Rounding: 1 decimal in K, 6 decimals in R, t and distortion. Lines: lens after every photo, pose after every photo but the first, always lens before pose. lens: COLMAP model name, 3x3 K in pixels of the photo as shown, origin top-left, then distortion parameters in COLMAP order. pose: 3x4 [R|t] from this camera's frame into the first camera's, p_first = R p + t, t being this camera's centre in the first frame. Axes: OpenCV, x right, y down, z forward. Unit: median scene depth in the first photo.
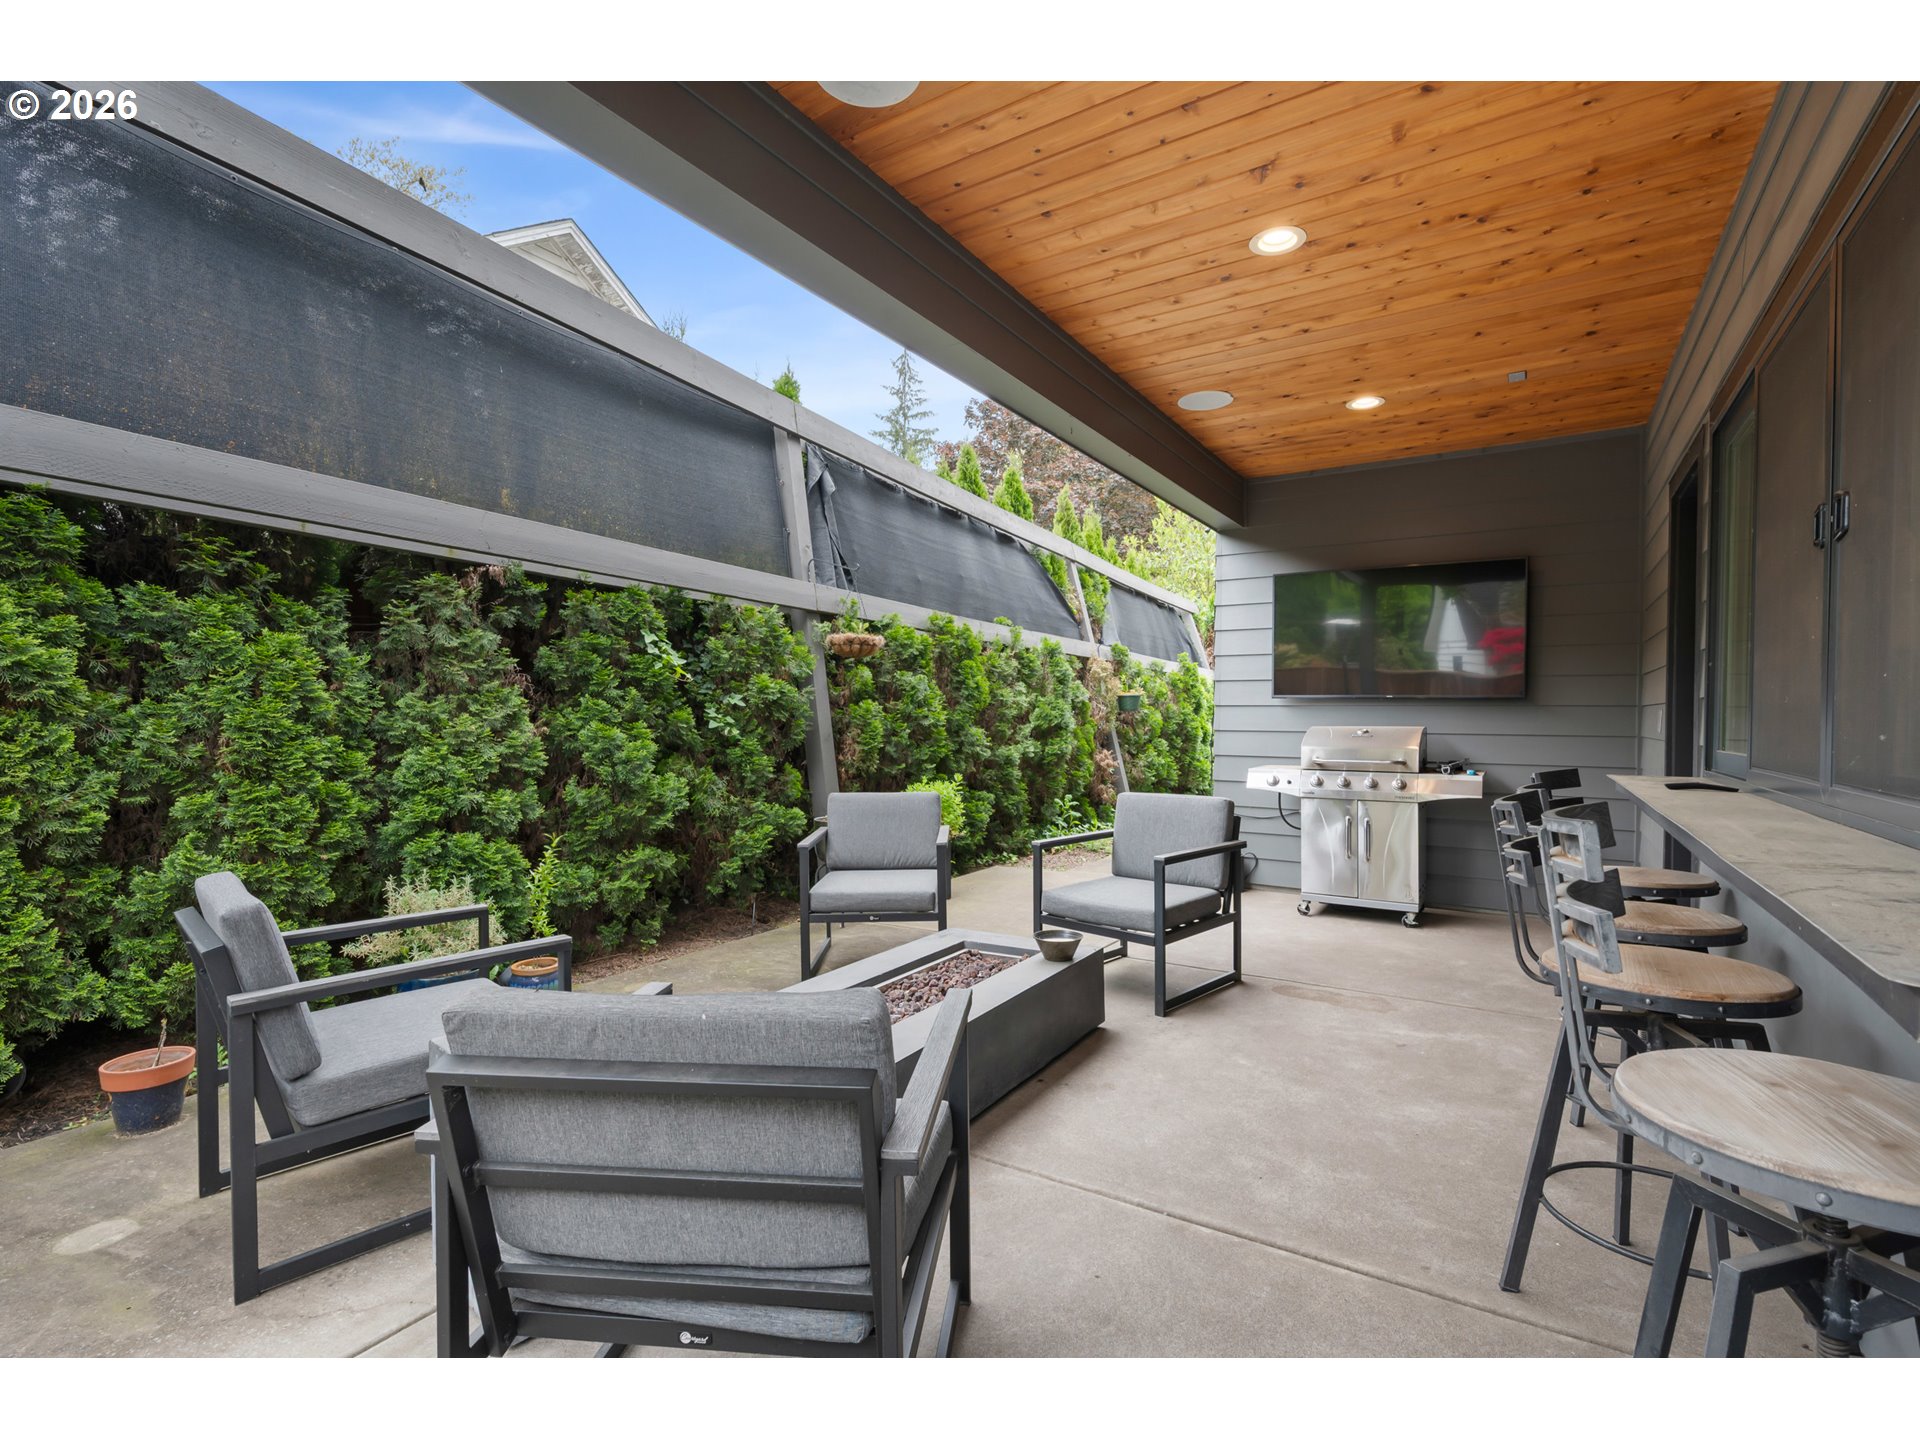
lens RADIAL K [[889.3, 0, 961.7], [0, 889.3, 735.1], [0, 0, 1]] dist [0.000503, 0.000016]
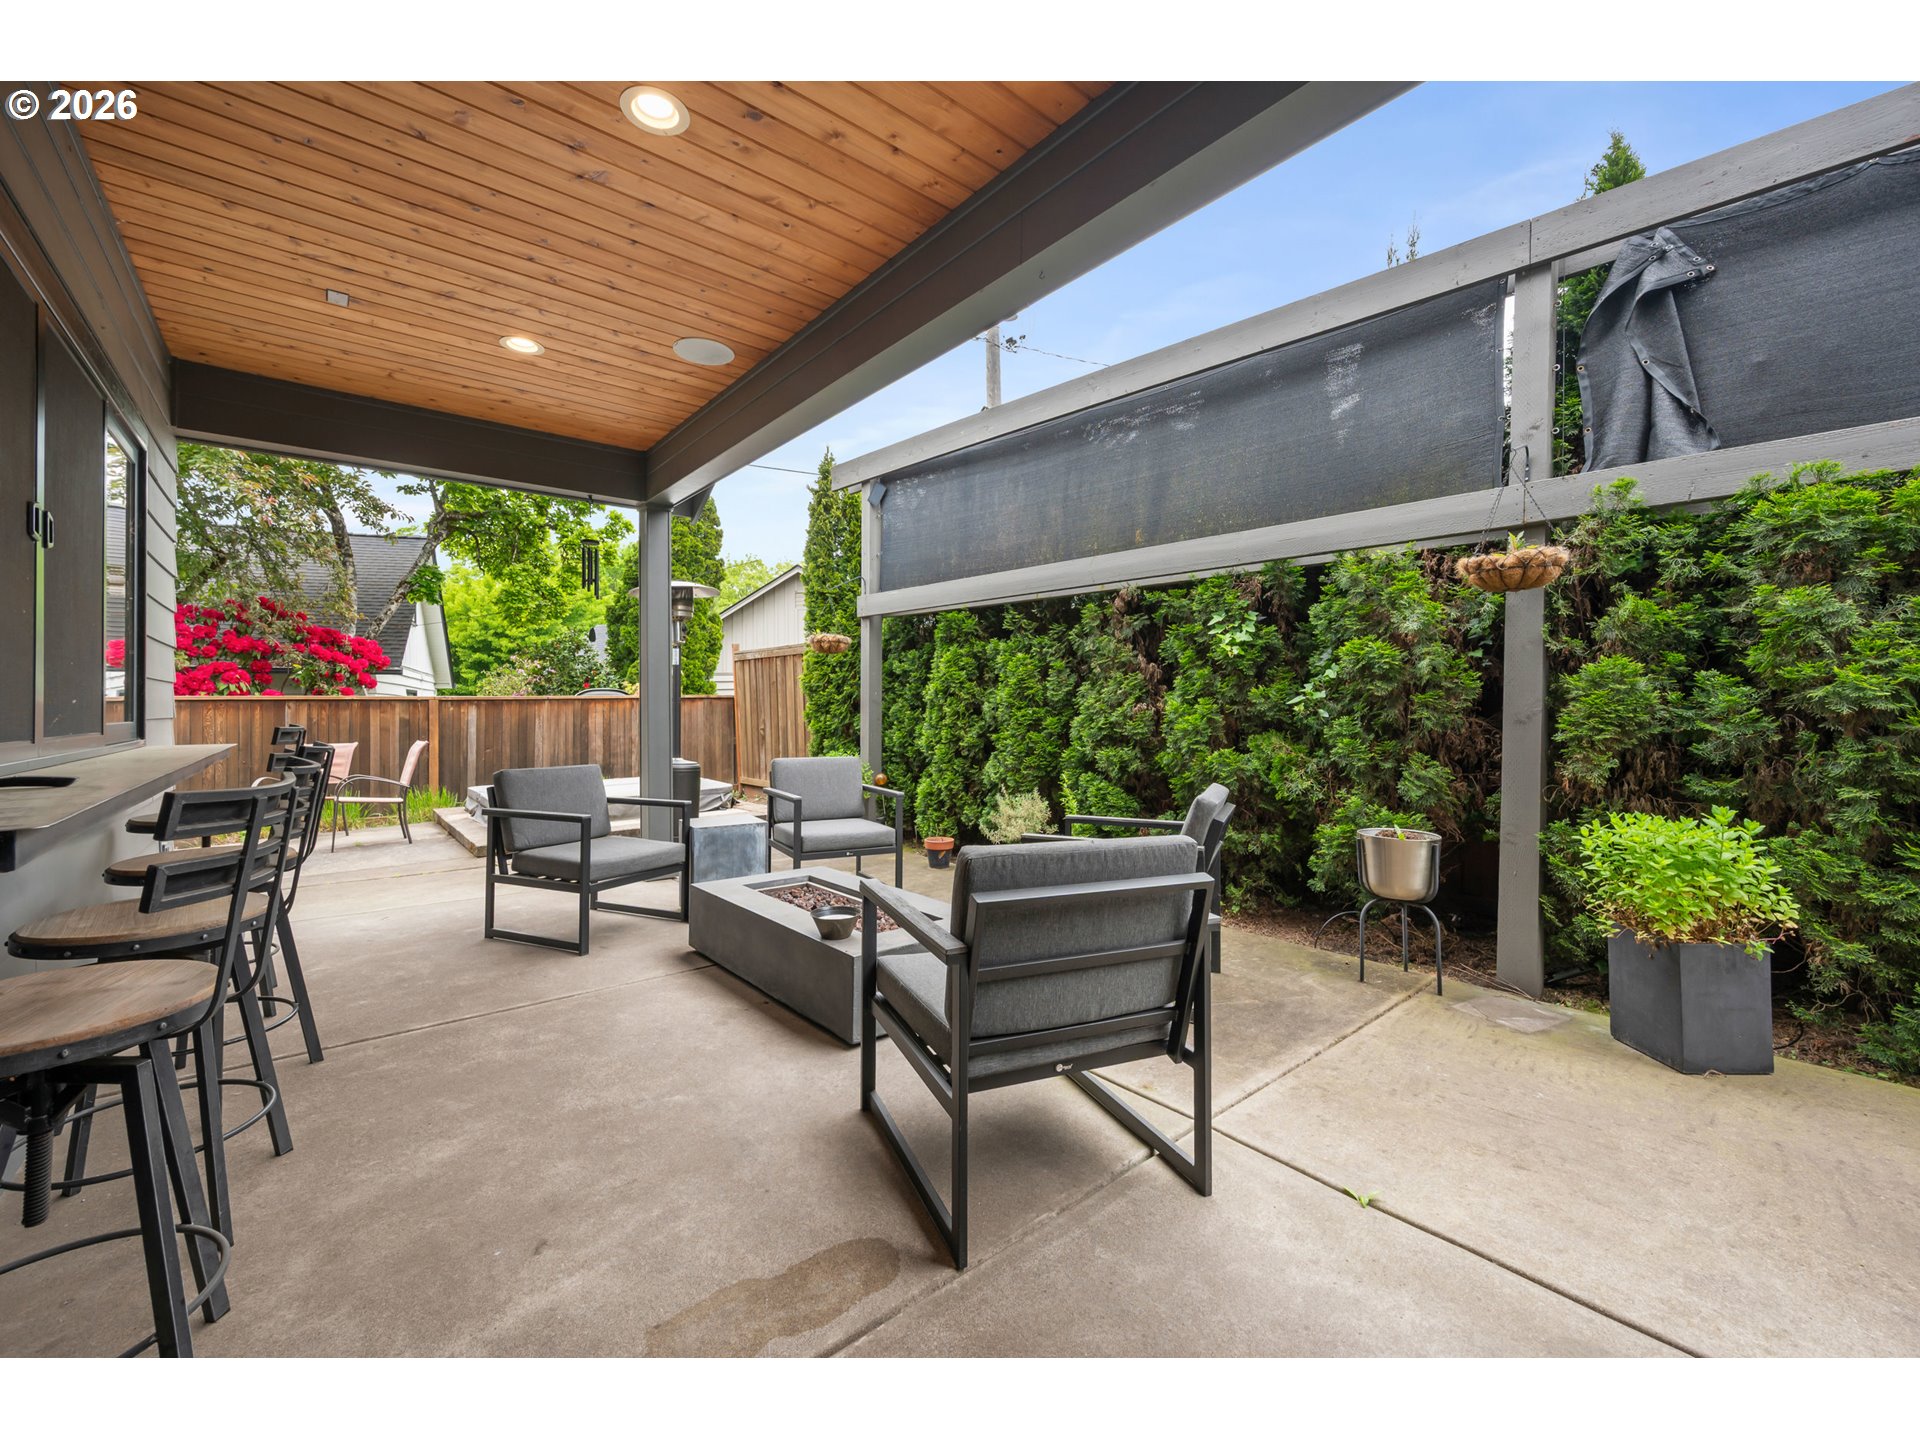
lens RADIAL K [[774.0, 0, 965.2], [0, 774.0, 693.7], [0, 0, 1]] dist [-0.002054, -0.000062]
pose [[-0.298499, -0.013836, -0.954310, 0.938494], [-0.010447, 0.999882, -0.011229, -0.007839], [0.954353, 0.006618, -0.298608, 1.477947]]
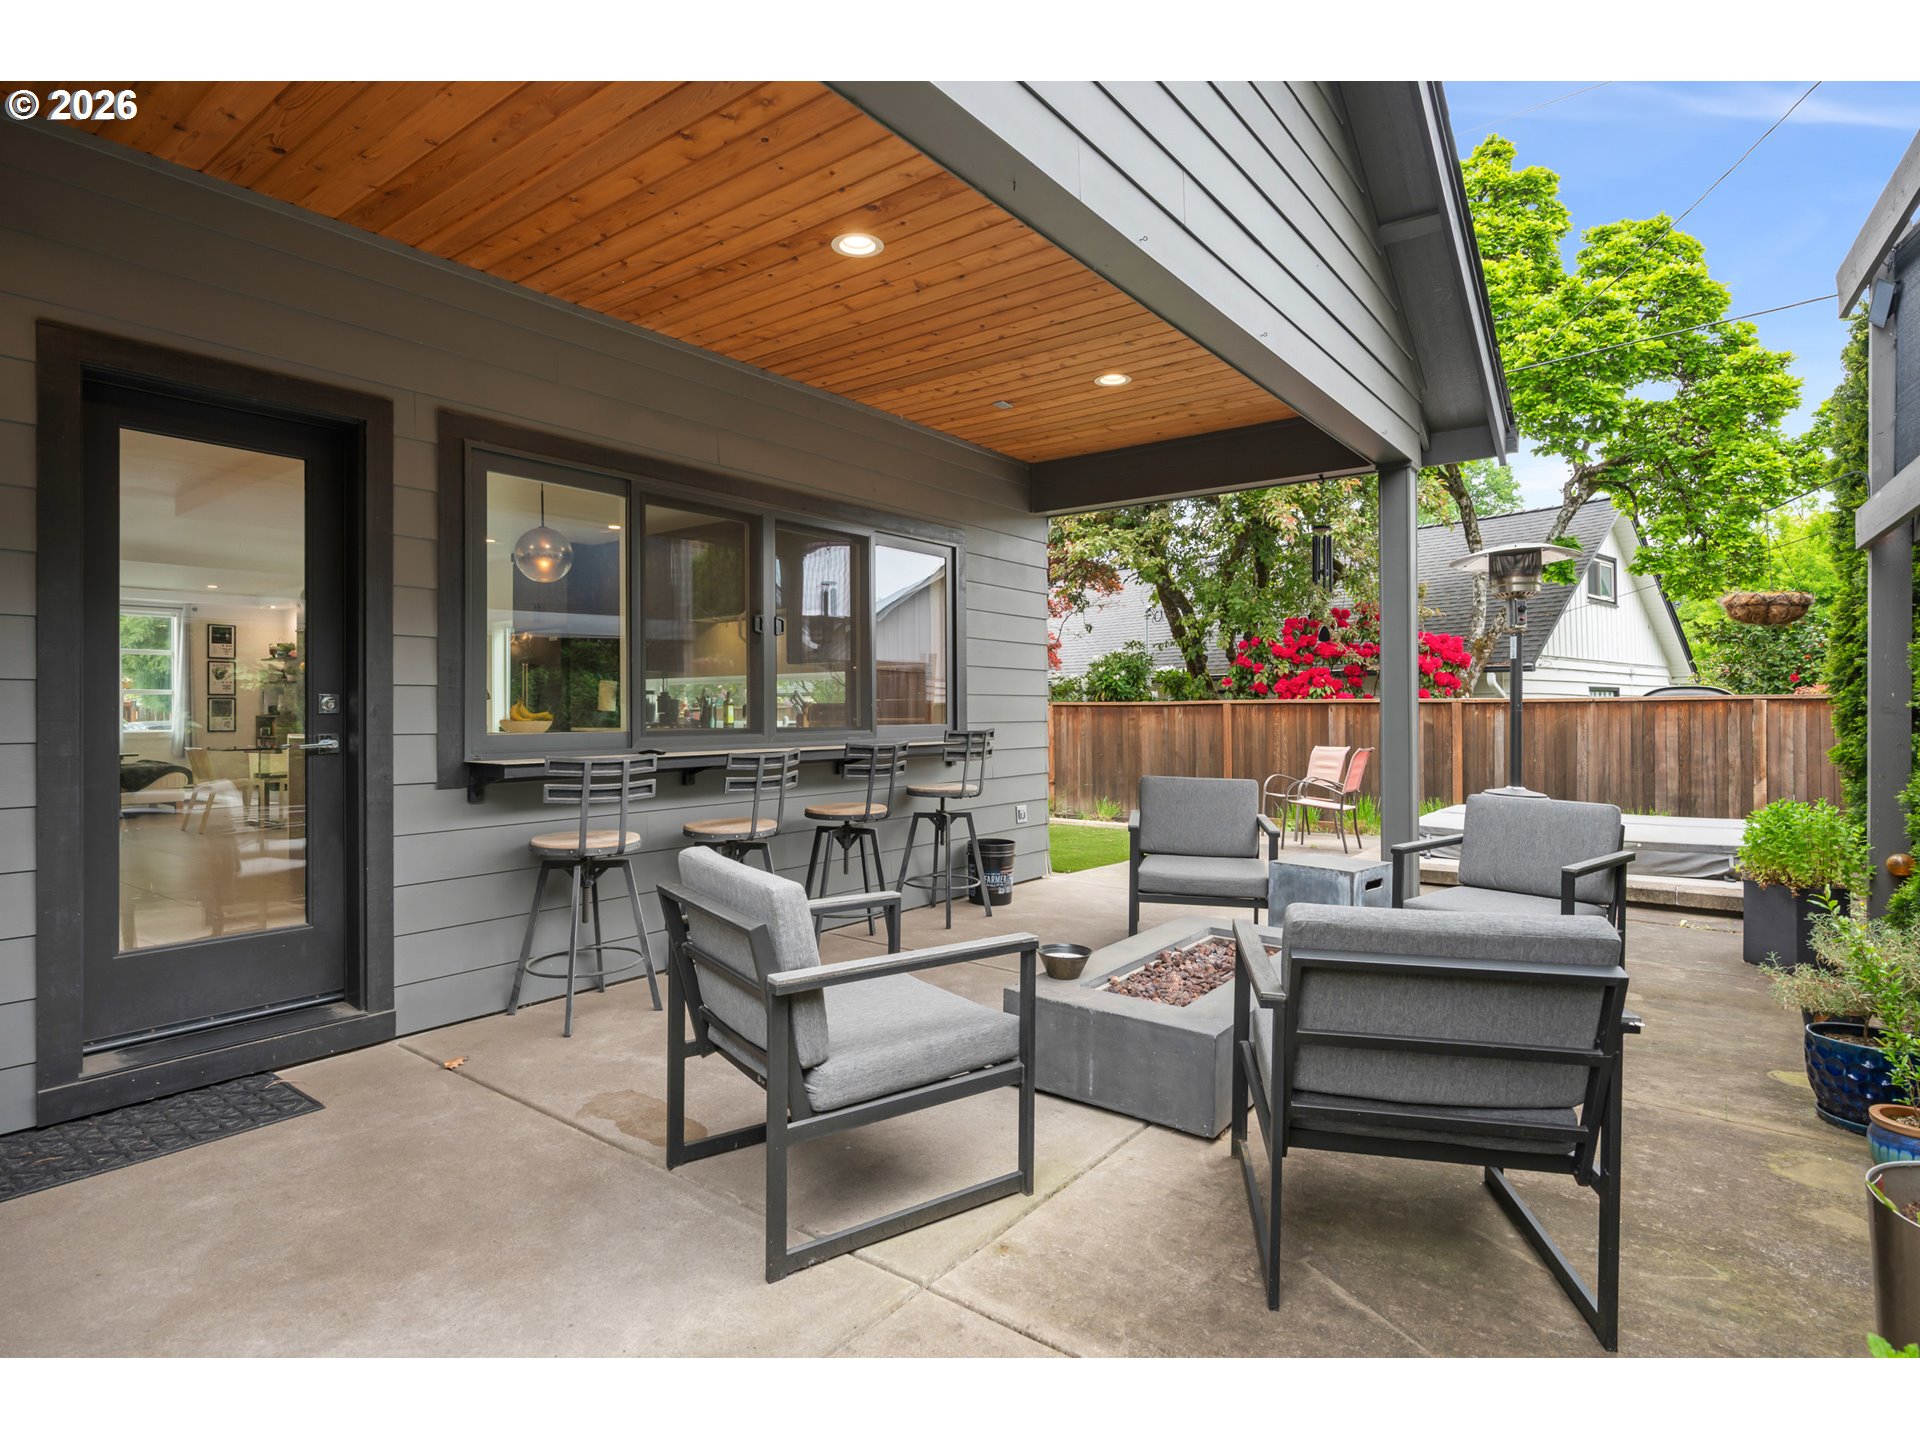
lens RADIAL K [[1001.6, 0, 958.7], [0, 1001.6, 712.2], [0, 0, 1]] dist [0.000554, 0.000092]
pose [[-0.996649, -0.000013, 0.081800, 0.149500], [0.001737, 0.999771, 0.021319, -0.038075], [-0.081781, 0.021390, -0.996421, 2.130446]]
